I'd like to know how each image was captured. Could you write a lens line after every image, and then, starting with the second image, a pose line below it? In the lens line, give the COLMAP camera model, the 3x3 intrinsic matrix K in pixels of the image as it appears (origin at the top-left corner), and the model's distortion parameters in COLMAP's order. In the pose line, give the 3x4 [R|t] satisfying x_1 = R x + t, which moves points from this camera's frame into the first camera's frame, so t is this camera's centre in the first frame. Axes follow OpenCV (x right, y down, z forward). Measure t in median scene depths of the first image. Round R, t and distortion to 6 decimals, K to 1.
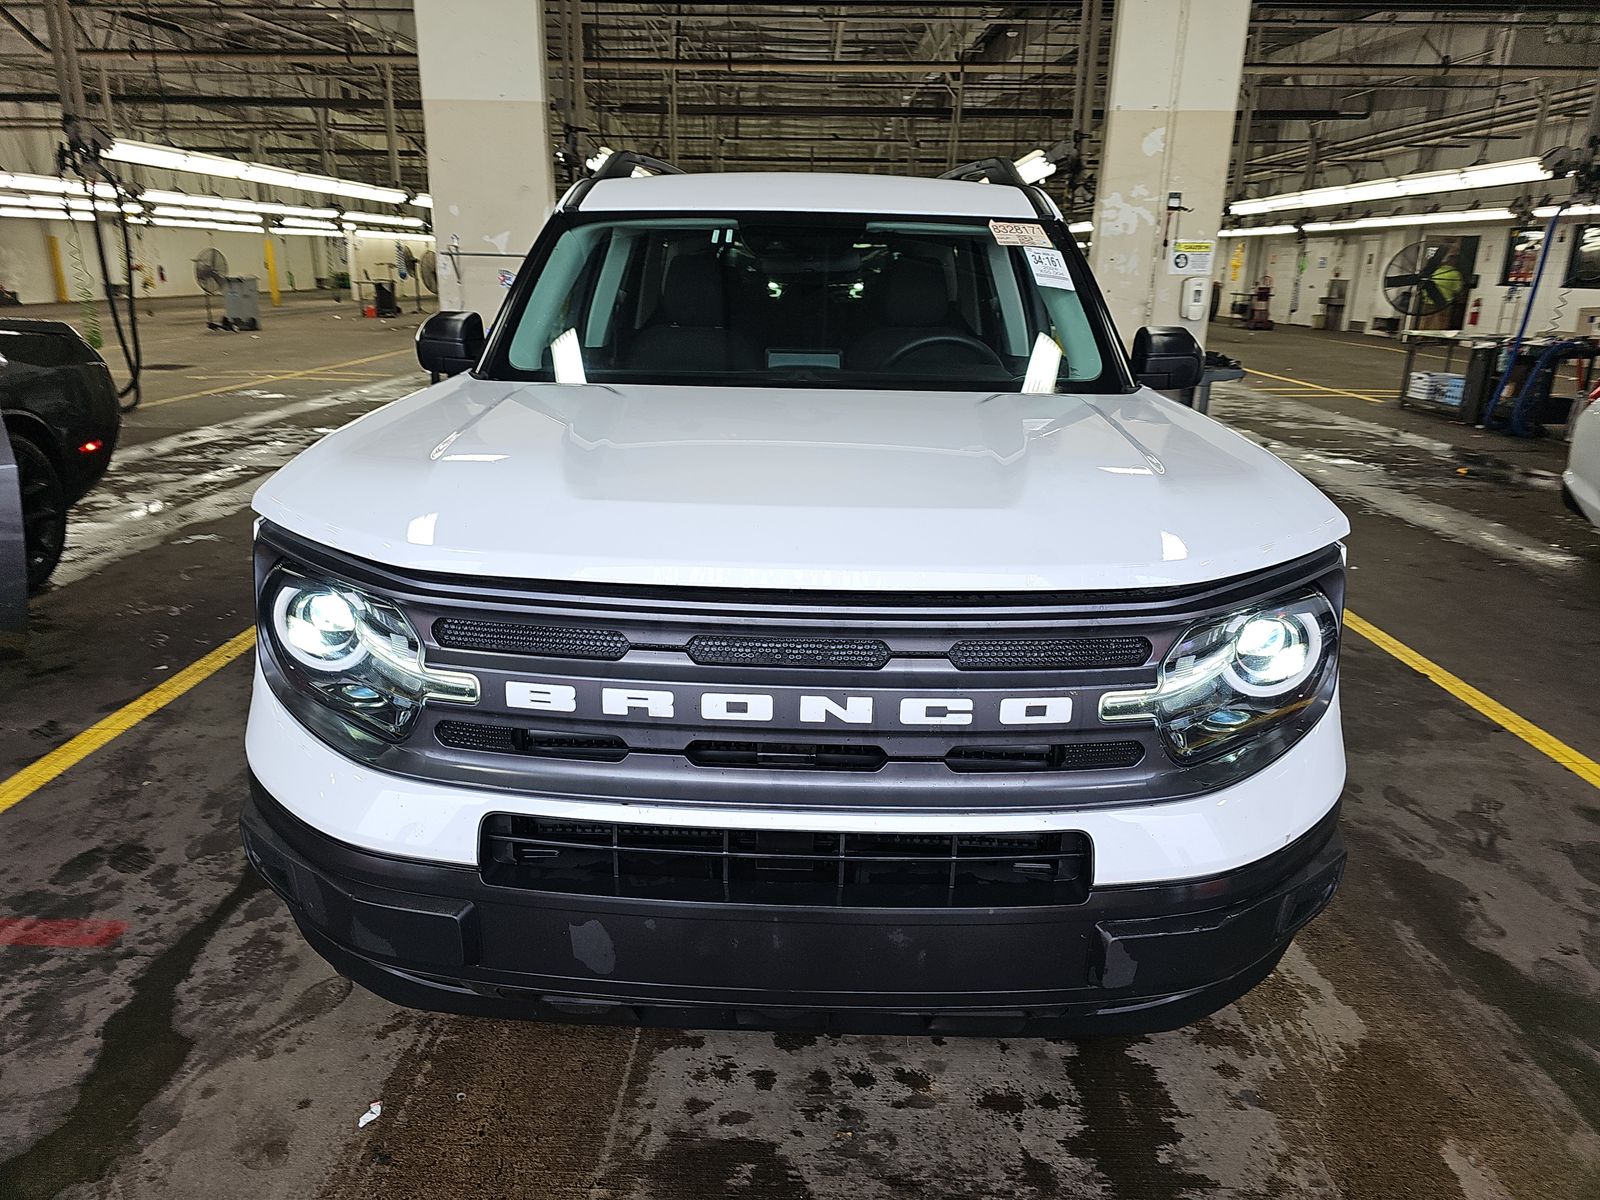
lens RADIAL K [[1066.5, 0, 800.0], [0, 1066.5, 600.0], [0, 0, 1]] dist [0.008609, 0.000972]
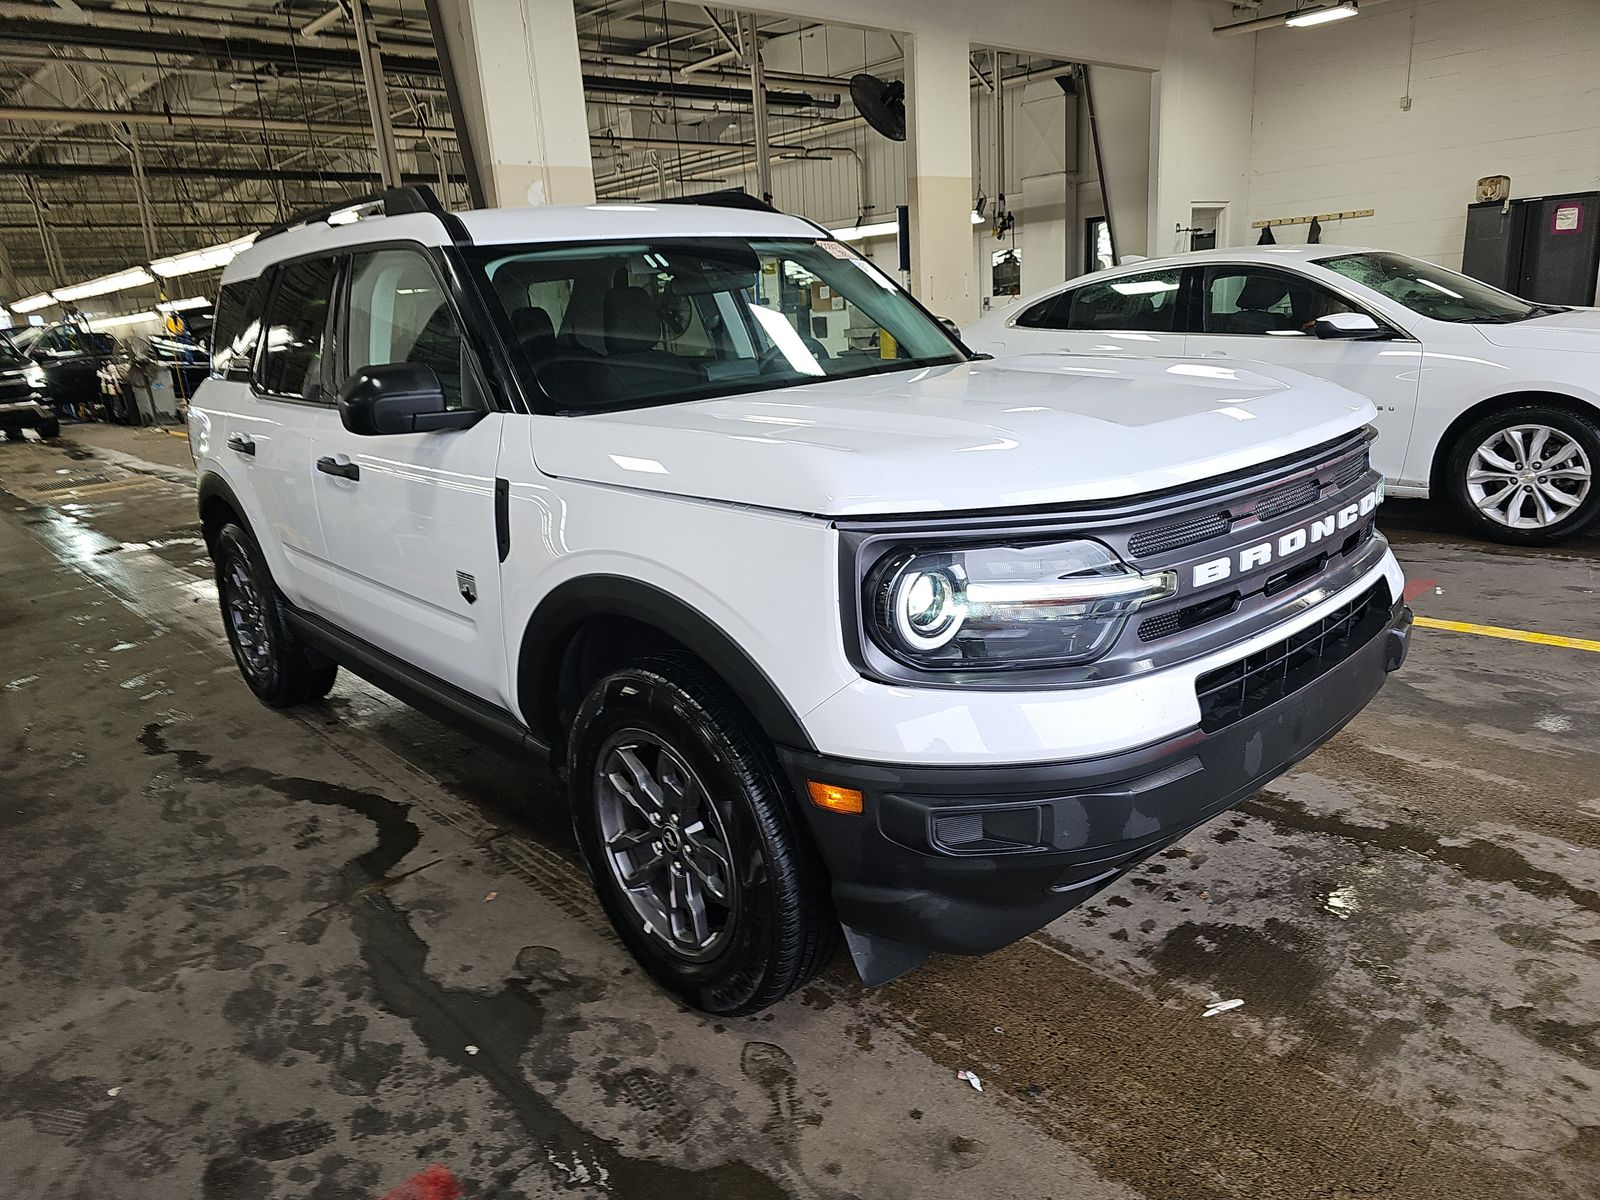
lens RADIAL K [[1056.6, 0, 803.3], [0, 1056.6, 585.3], [0, 0, 1]] dist [0.008822, 0.002720]
pose [[0.719113, -0.248108, 0.649091, -0.841392], [0.287335, 0.956660, 0.047342, -0.055507], [-0.632705, 0.152462, 0.759236, 0.204374]]
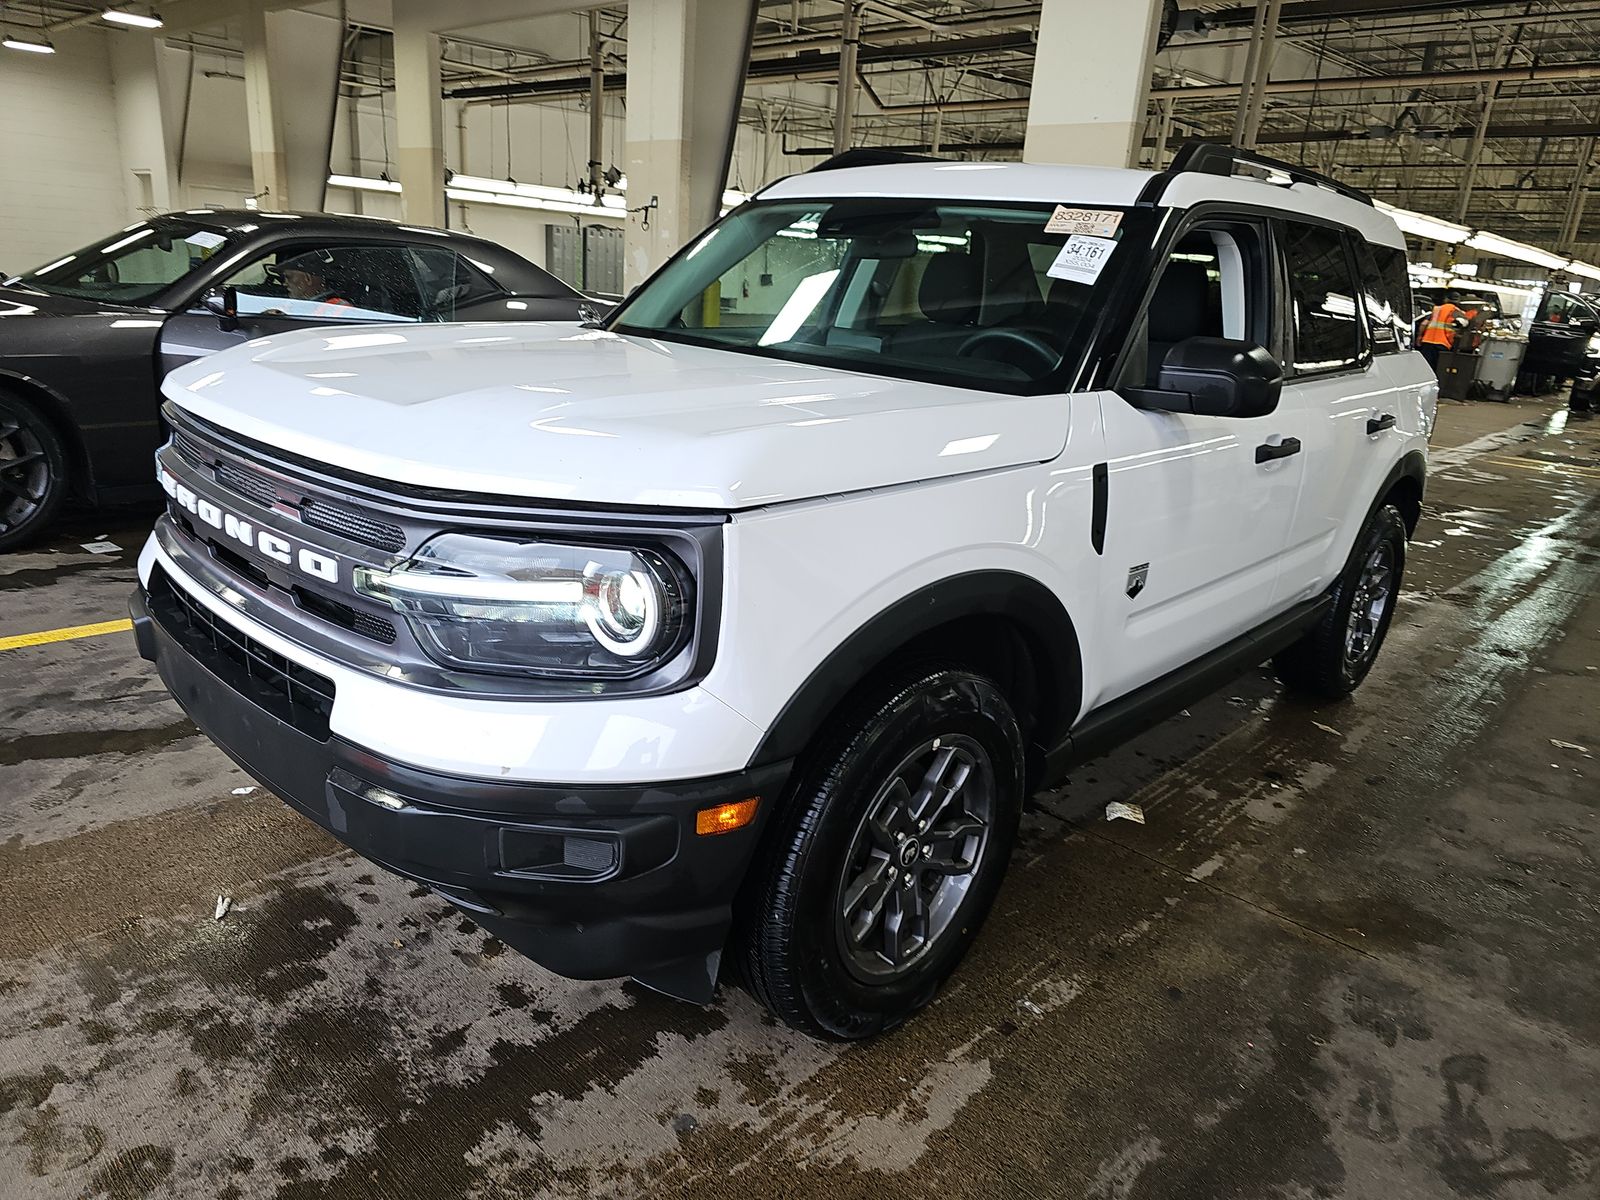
lens RADIAL K [[1086.2, 0, 800.0], [0, 1086.2, 600.0], [0, 0, 1]] dist [0.010099, -0.002090]
pose [[0.733984, 0.234298, -0.637473, 0.820002], [-0.259072, 0.964227, 0.056099, -0.037544], [0.627813, 0.123976, 0.768427, 0.241978]]
